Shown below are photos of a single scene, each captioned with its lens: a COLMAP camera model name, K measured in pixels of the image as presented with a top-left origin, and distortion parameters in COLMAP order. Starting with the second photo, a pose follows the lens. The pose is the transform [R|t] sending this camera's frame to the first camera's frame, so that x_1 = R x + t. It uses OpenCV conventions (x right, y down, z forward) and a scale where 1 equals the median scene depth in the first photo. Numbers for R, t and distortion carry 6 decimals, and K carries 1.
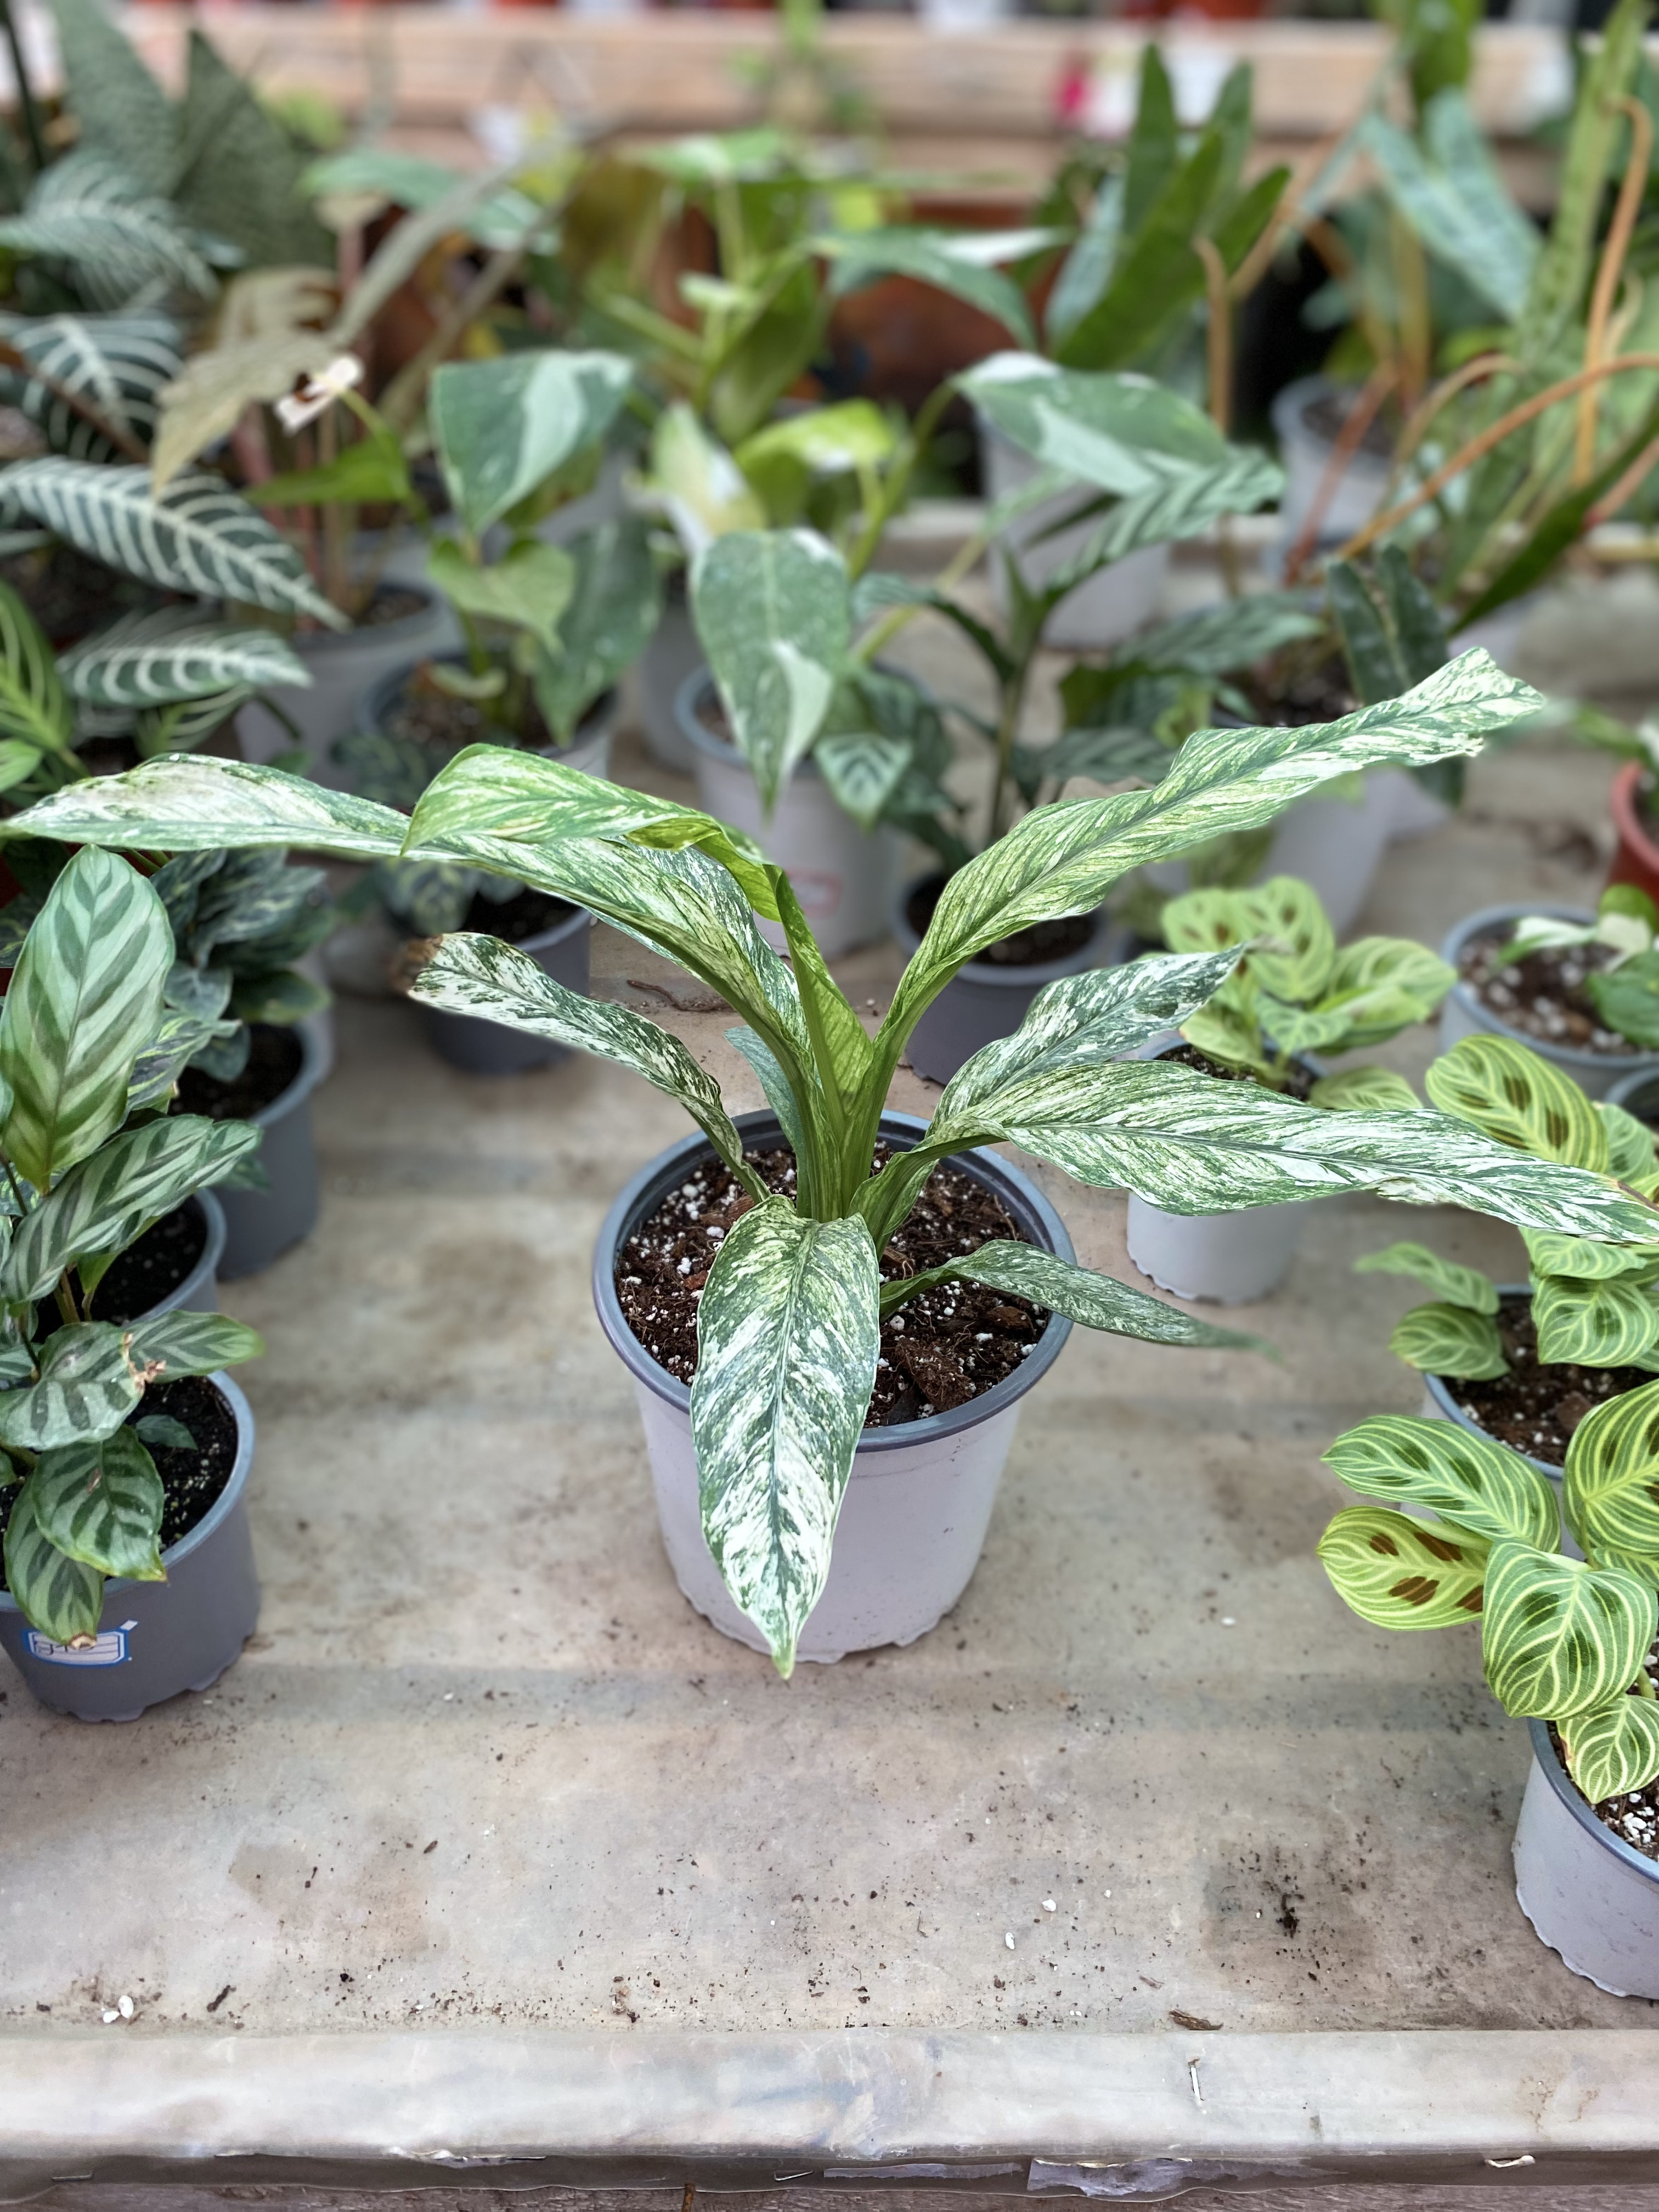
lens RADIAL K [[1655.0, 0, 831.8], [0, 1655.0, 1099.2], [0, 0, 1]] dist [0.027813, -0.077502]
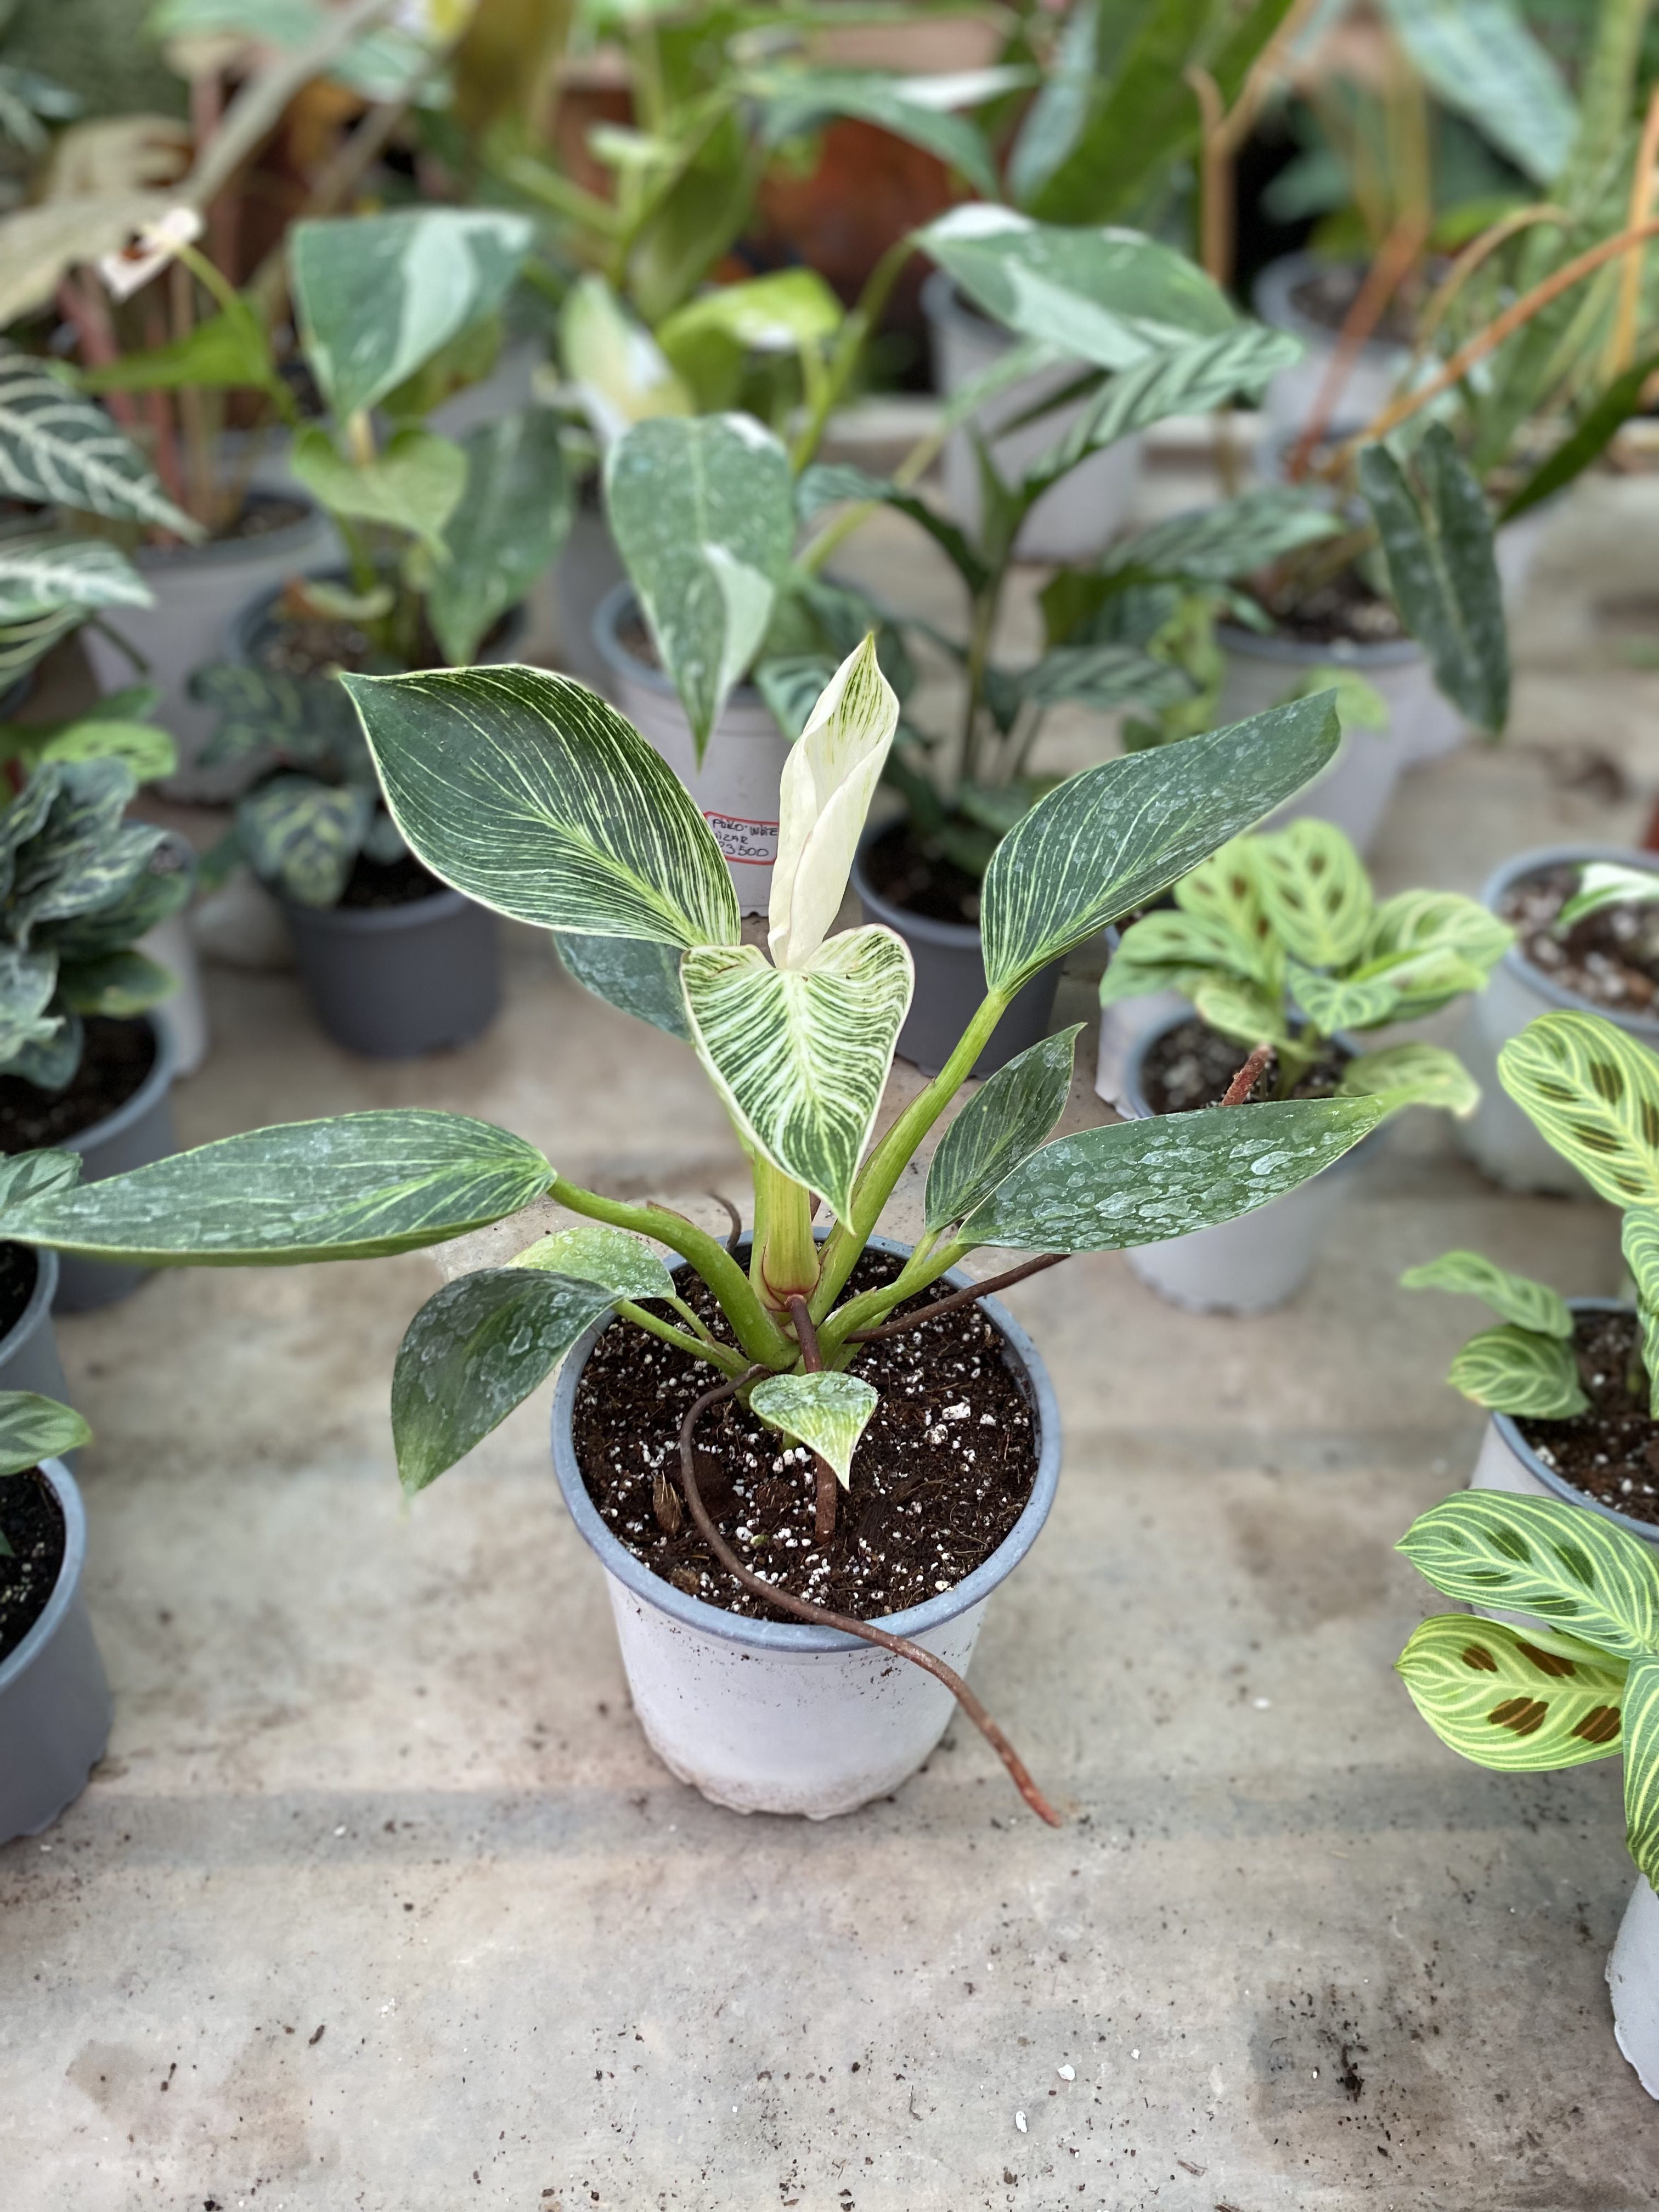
lens RADIAL K [[1661.1, 0, 829.5], [0, 1661.1, 1106.0], [0, 0, 1]] dist [0.002318, -0.016123]
pose [[0.999340, -0.019611, 0.030574, -0.003541], [0.018234, 0.998836, 0.044658, -0.034324], [-0.031414, -0.044071, 0.998534, 0.169661]]
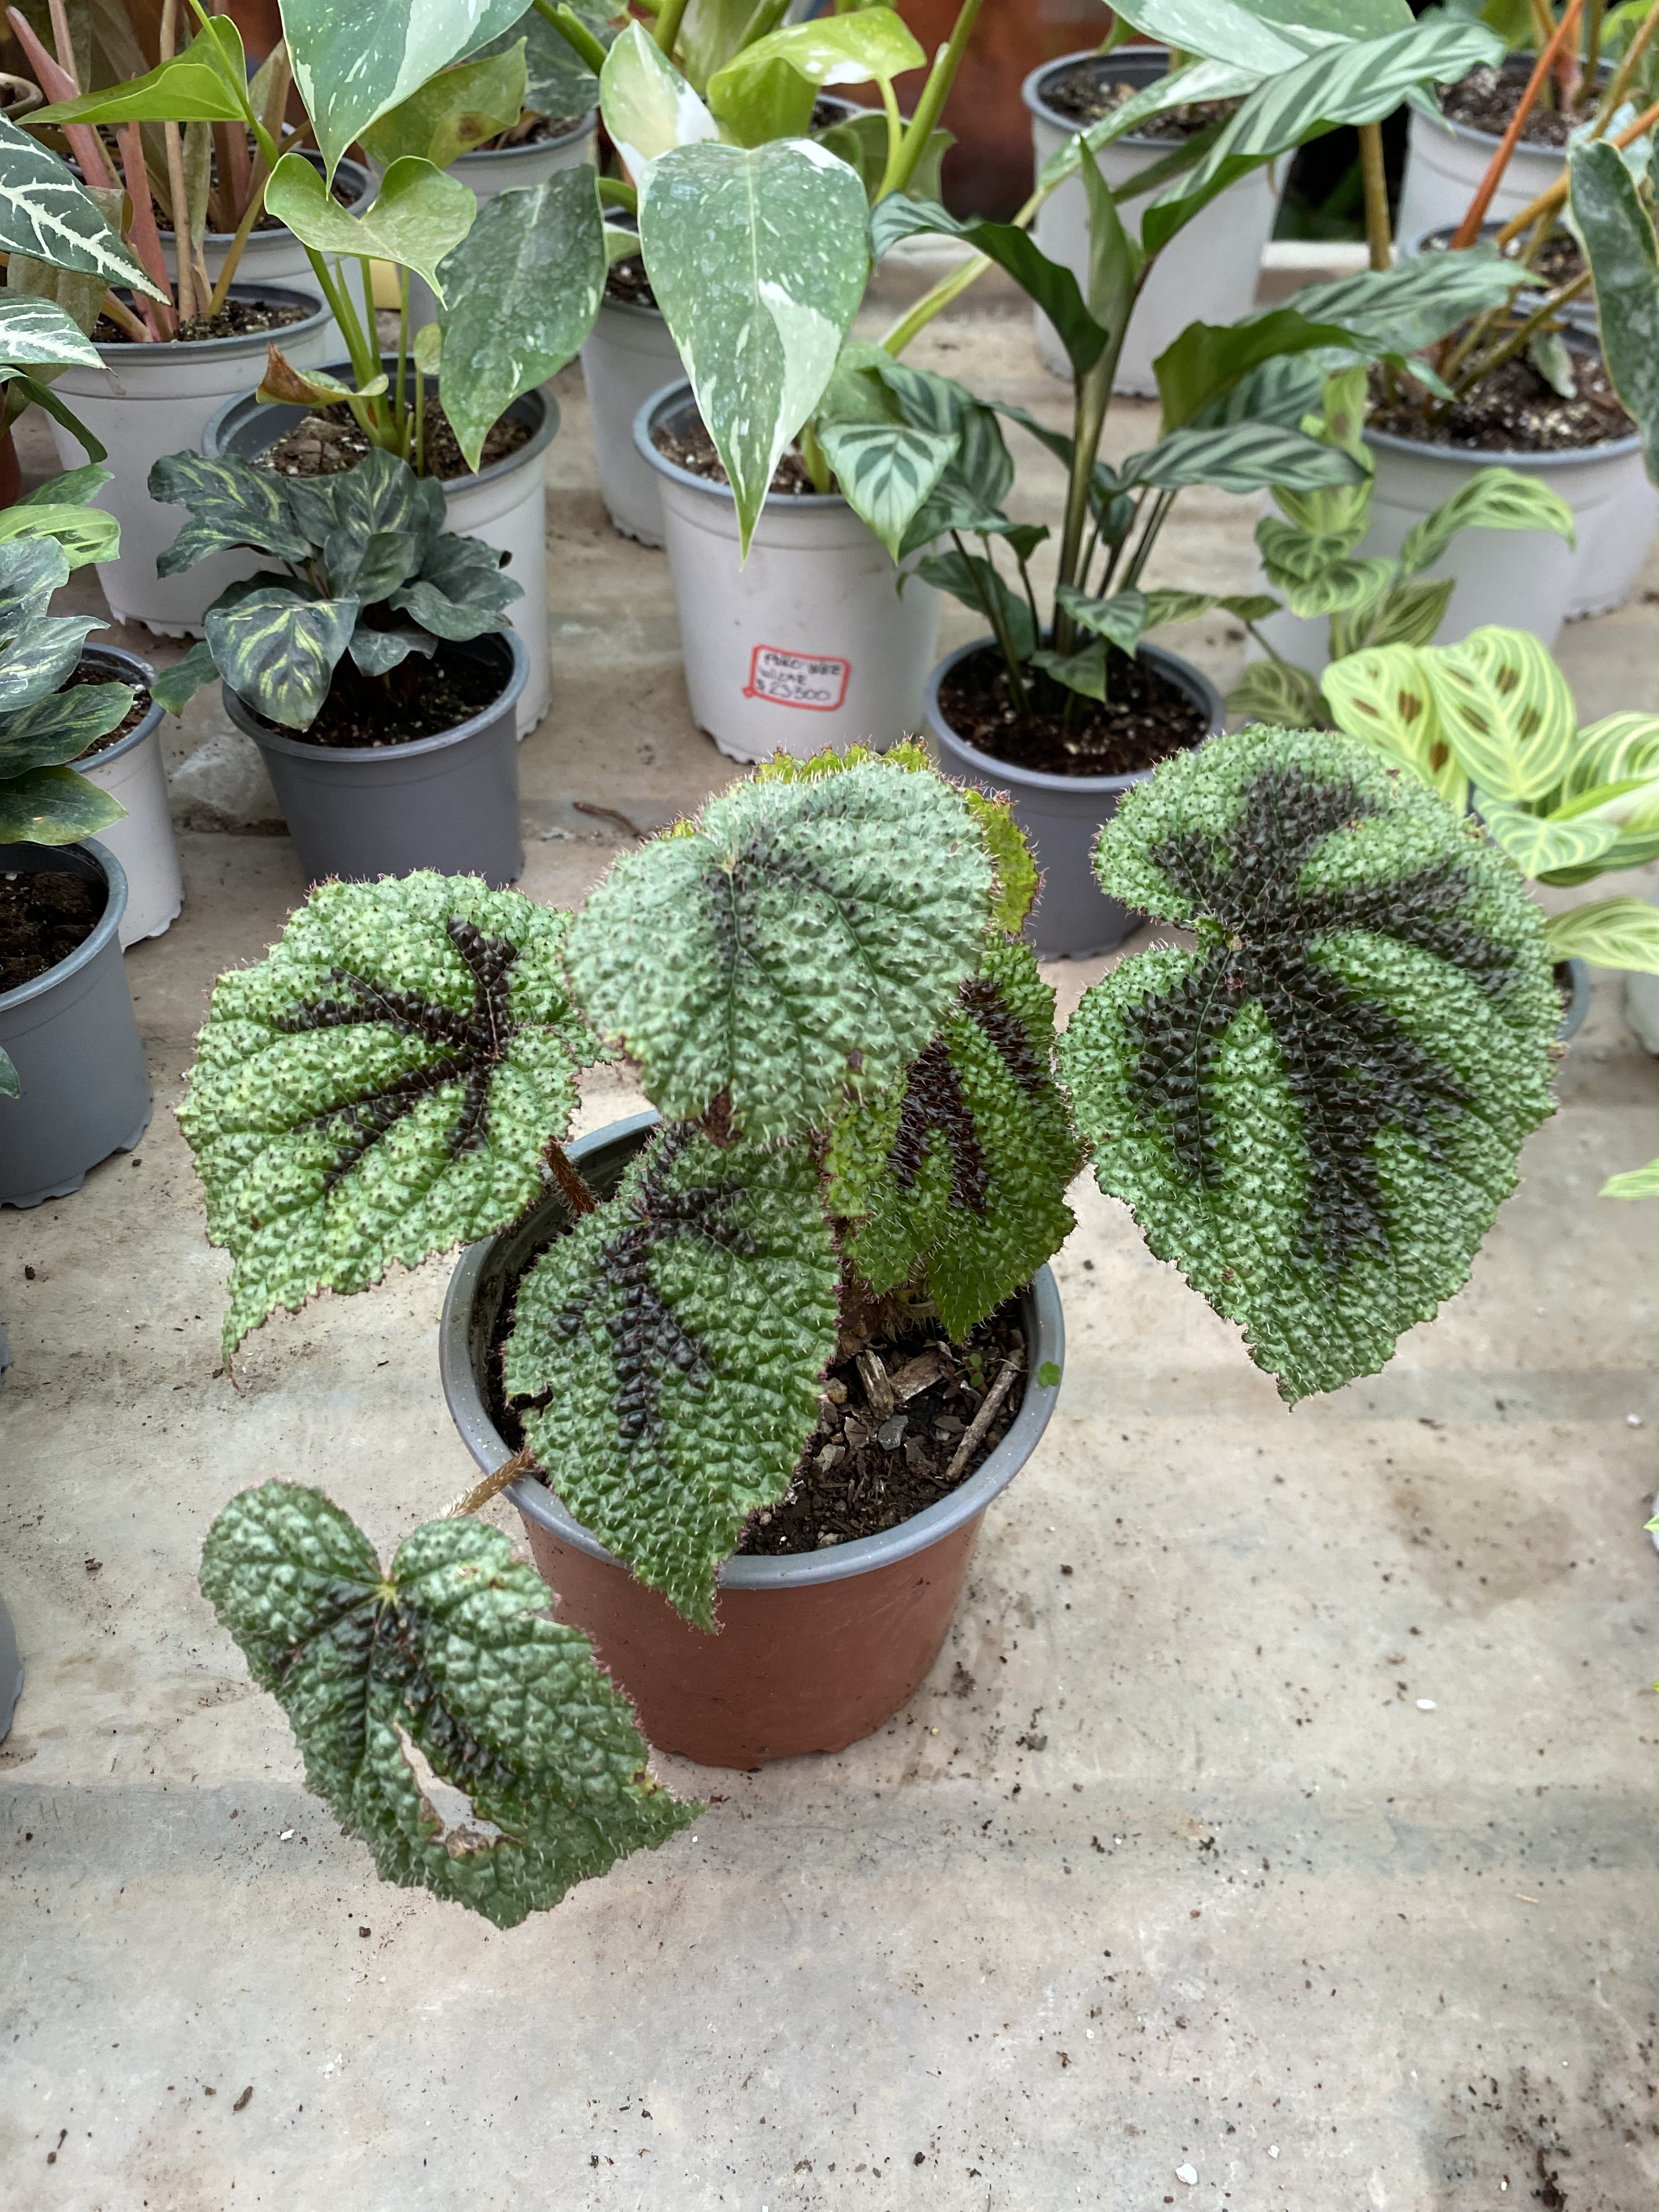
lens RADIAL K [[1666.0, 0, 837.3], [0, 1666.0, 1101.8], [0, 0, 1]] dist [0.008503, -0.022926]
pose [[0.999984, -0.005502, -0.001554, -0.003441], [0.005608, 0.996800, 0.079741, 0.008119], [0.001110, -0.079748, 0.996814, 0.332345]]
